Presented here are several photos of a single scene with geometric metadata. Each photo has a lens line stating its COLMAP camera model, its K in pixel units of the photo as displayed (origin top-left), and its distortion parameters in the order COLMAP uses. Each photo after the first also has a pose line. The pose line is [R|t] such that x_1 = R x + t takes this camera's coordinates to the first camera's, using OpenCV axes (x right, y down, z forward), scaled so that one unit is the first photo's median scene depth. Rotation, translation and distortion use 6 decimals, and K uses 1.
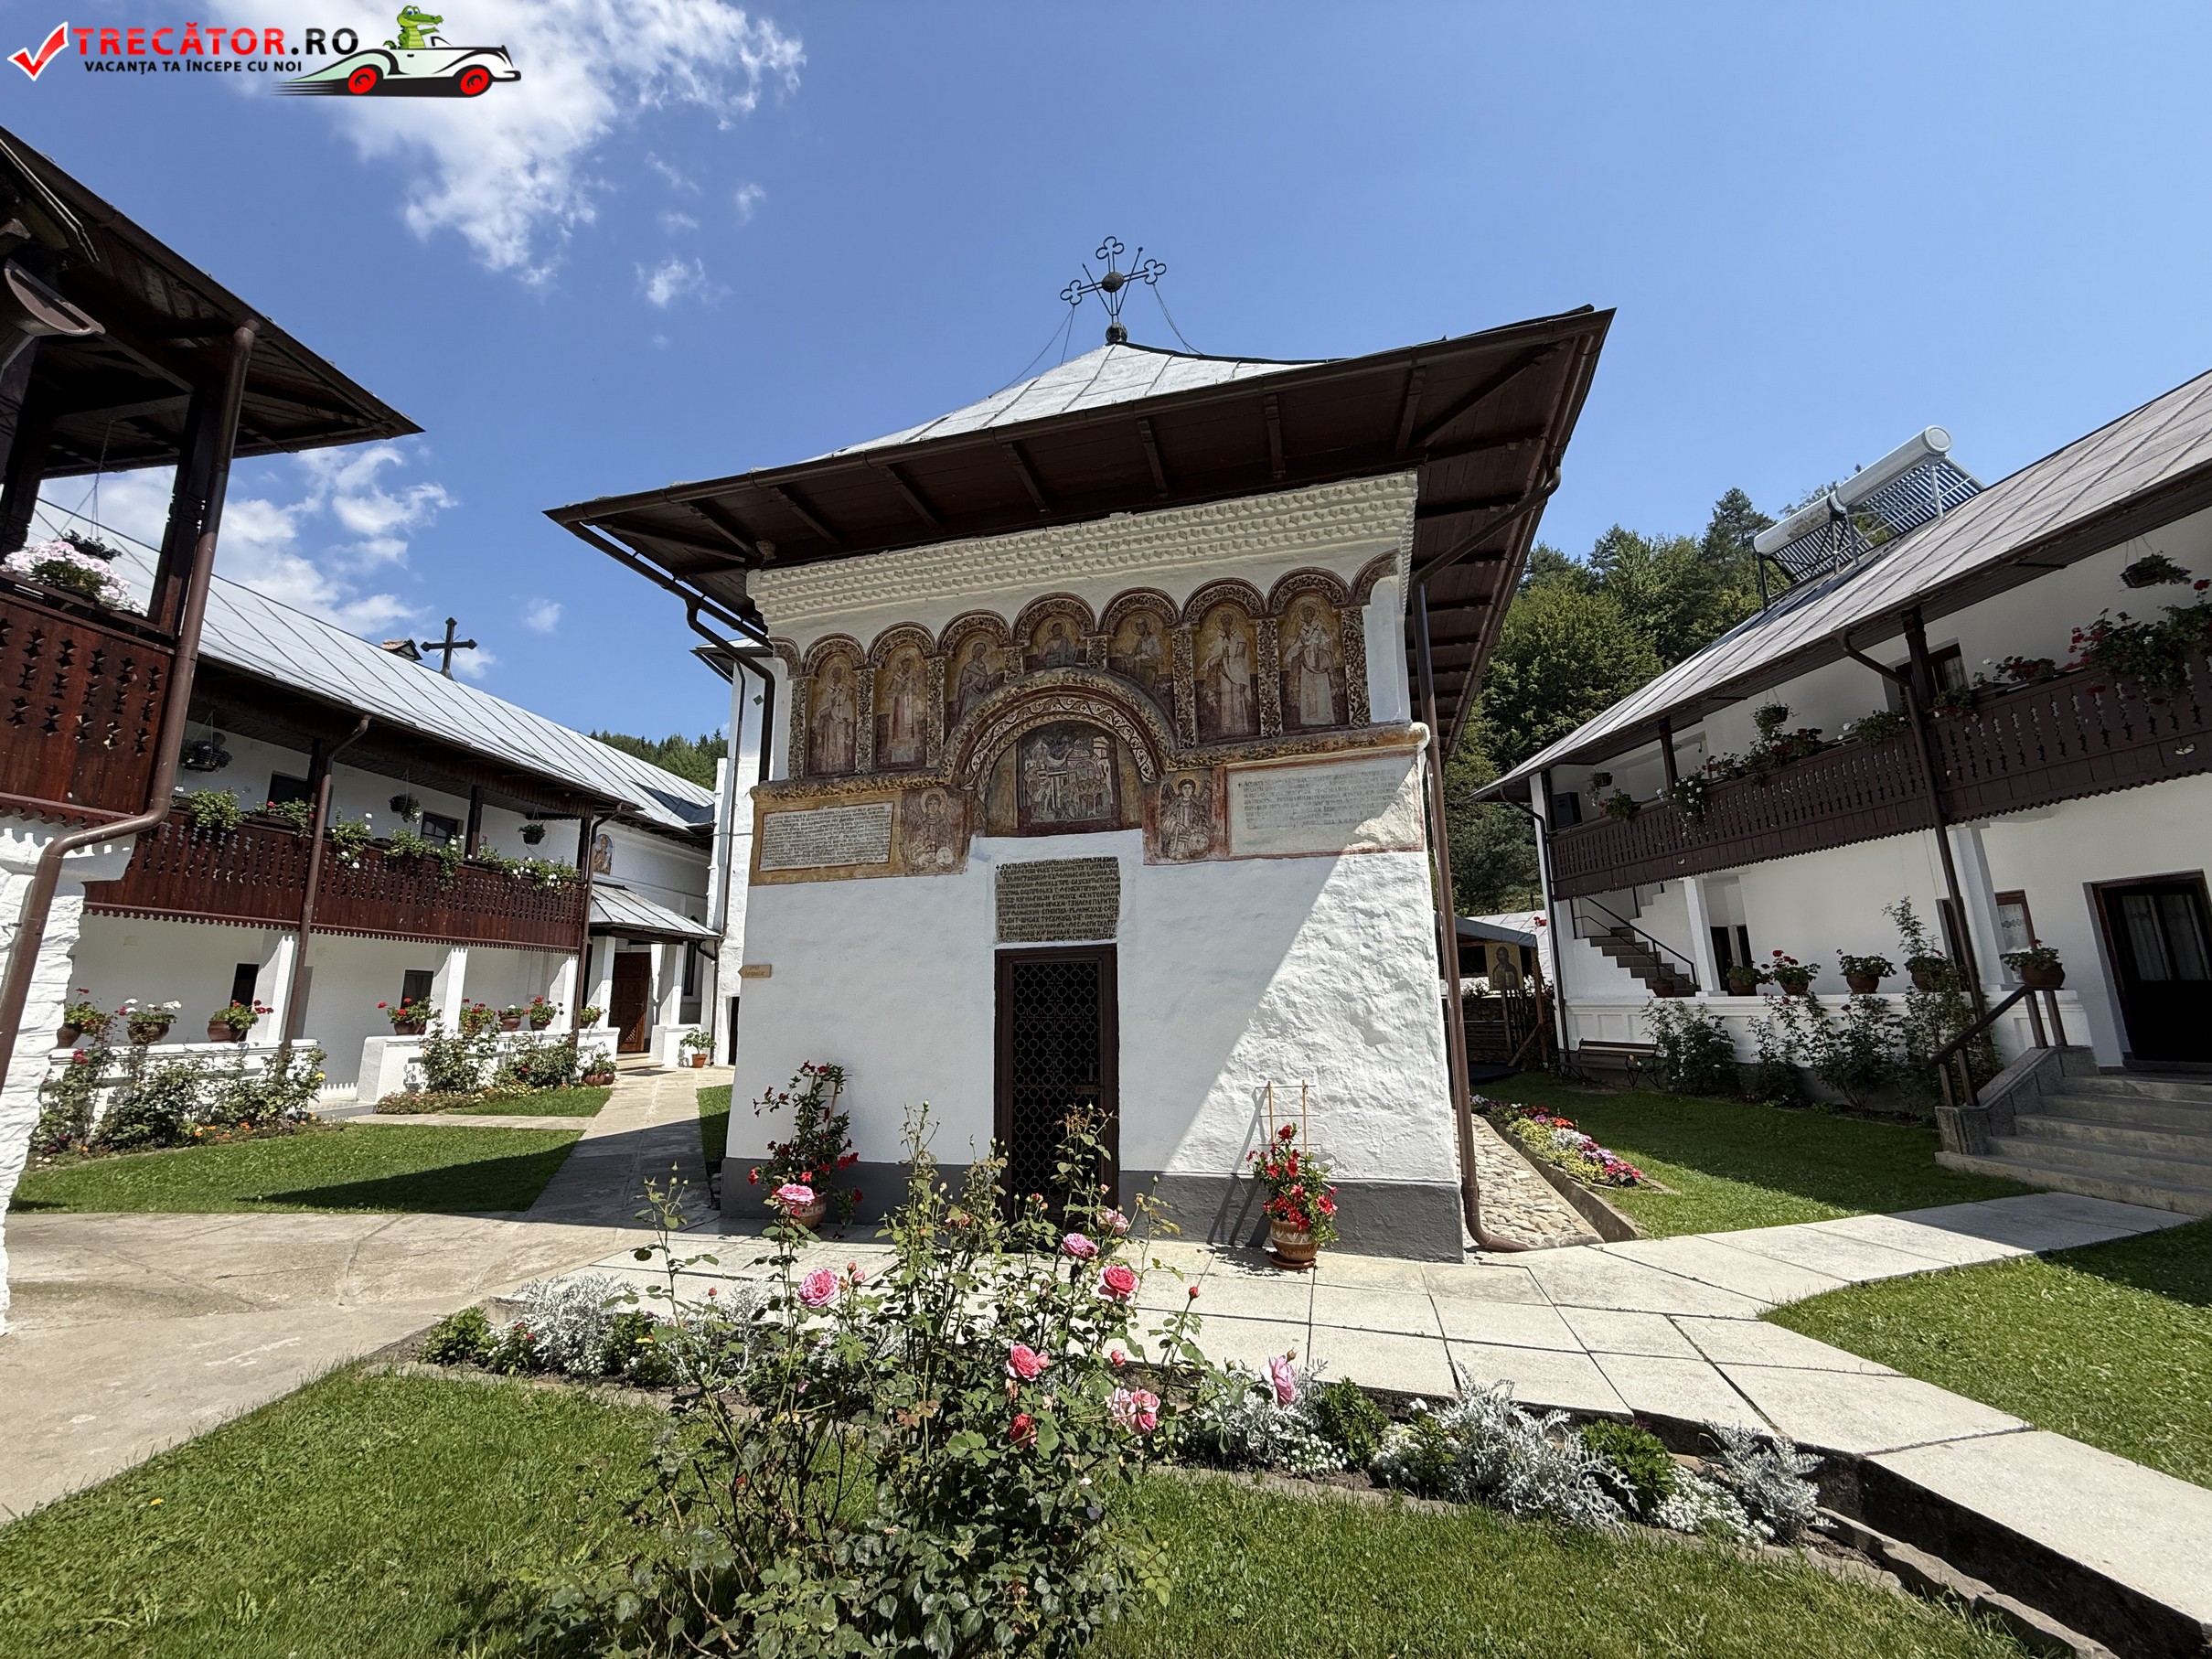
lens RADIAL K [[885.8, 0, 1095.1], [0, 885.8, 830.7], [0, 0, 1]] dist [-0.017802, -0.000162]
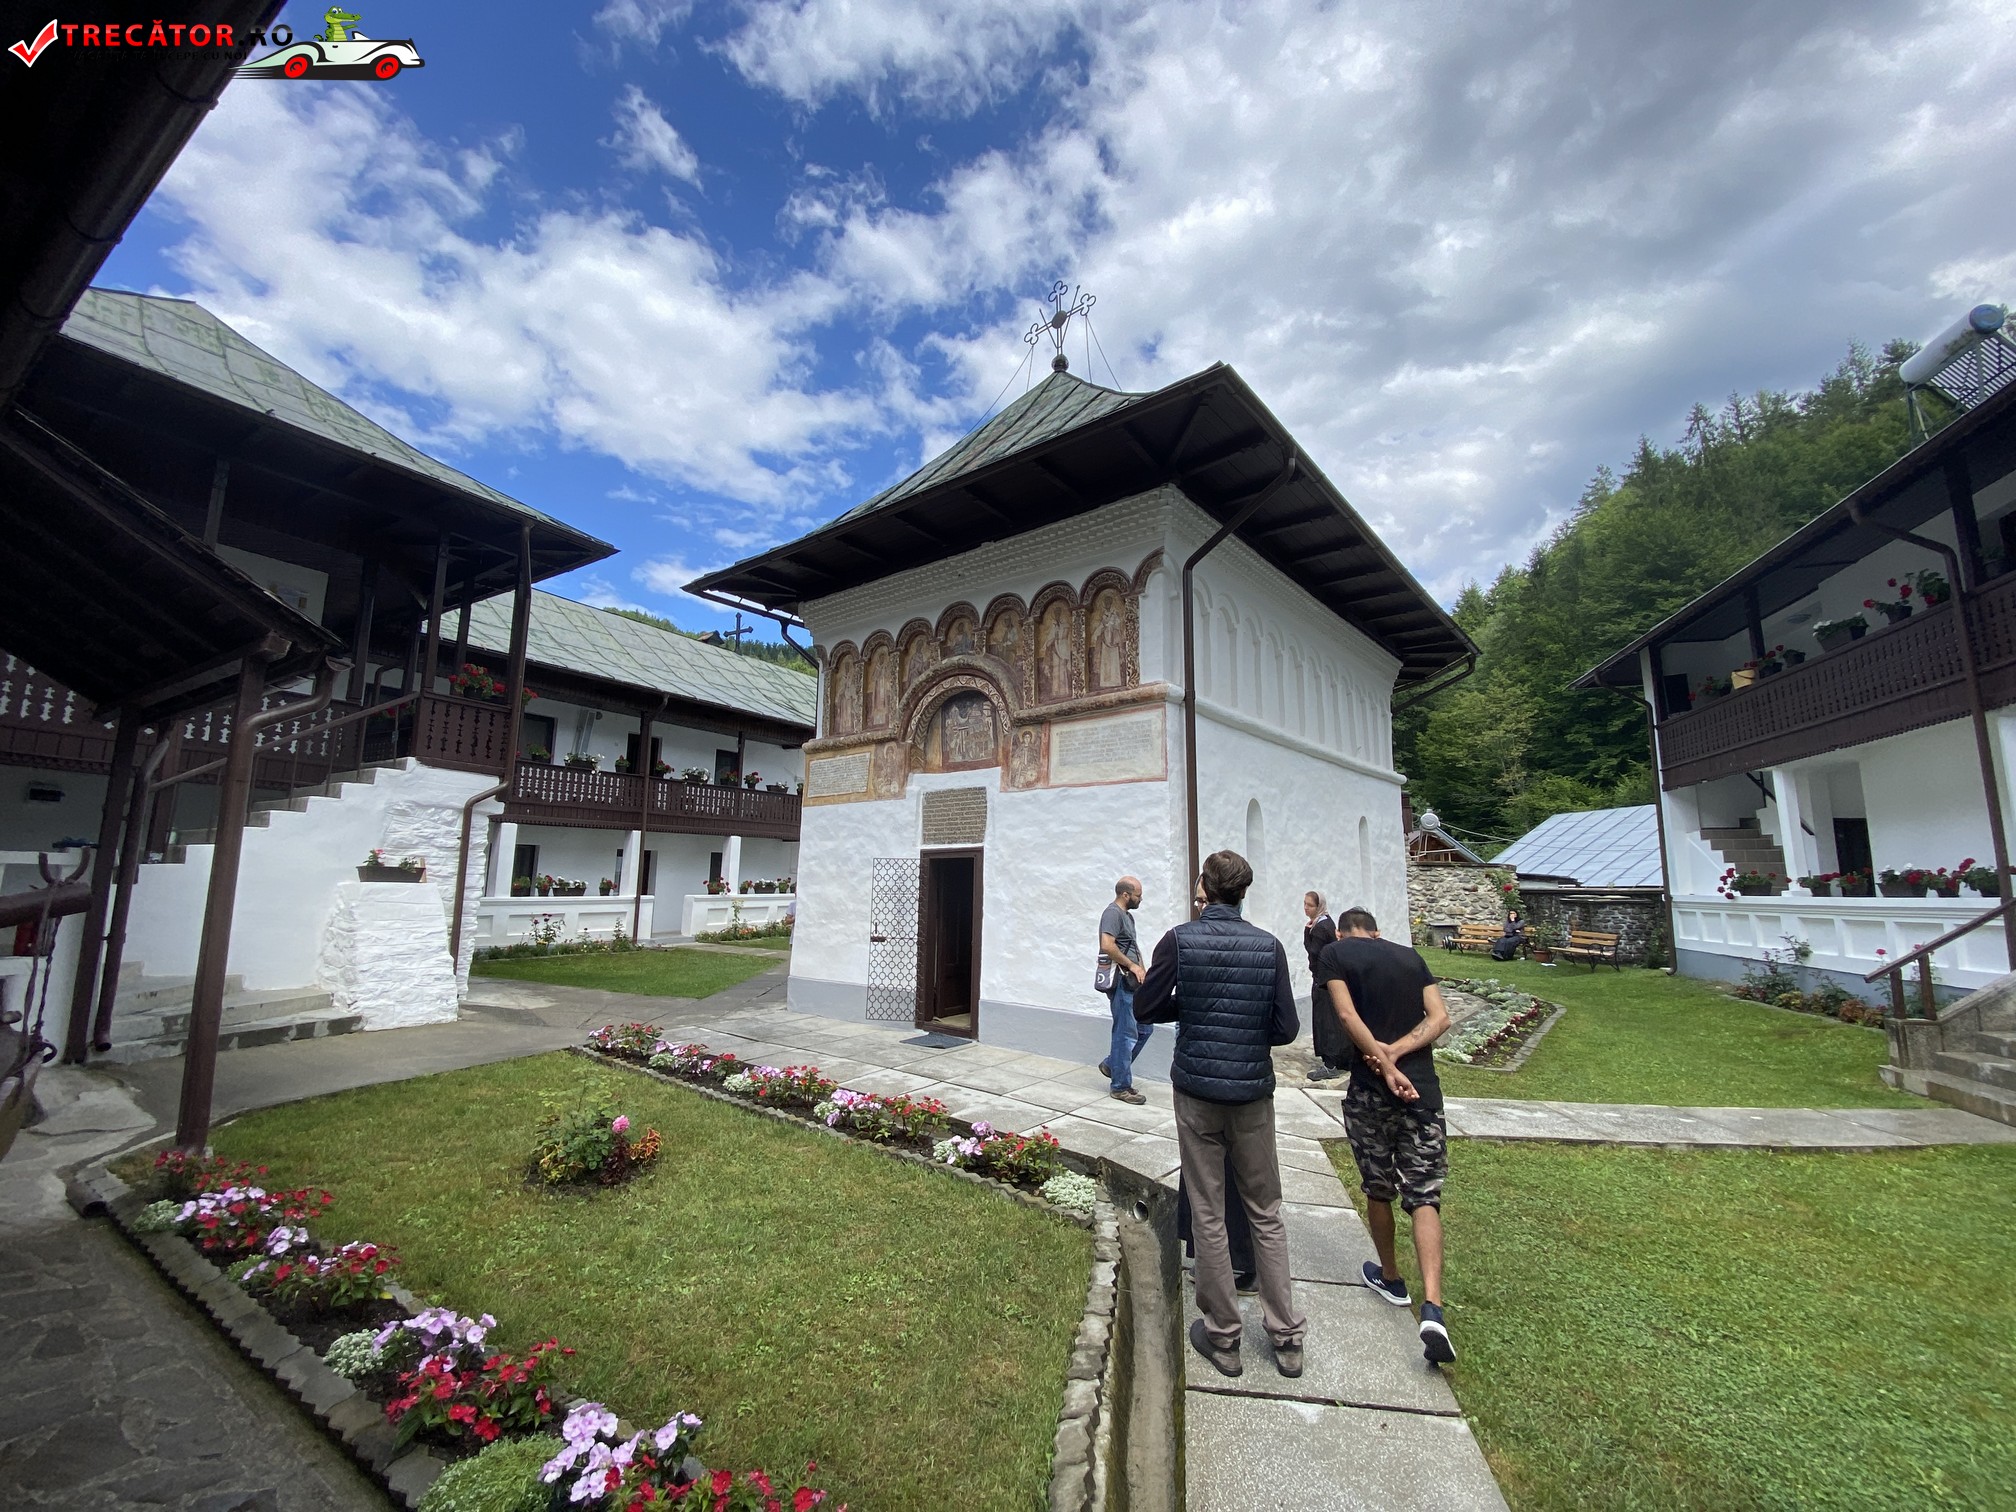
lens RADIAL K [[791.1, 0, 996.7], [0, 791.1, 762.1], [0, 0, 1]] dist [0.030348, -0.000129]
pose [[0.914782, -0.036006, -0.402340, 0.544633], [0.056307, 0.997662, 0.038740, -0.057904], [0.400004, -0.058093, 0.914670, -0.175377]]
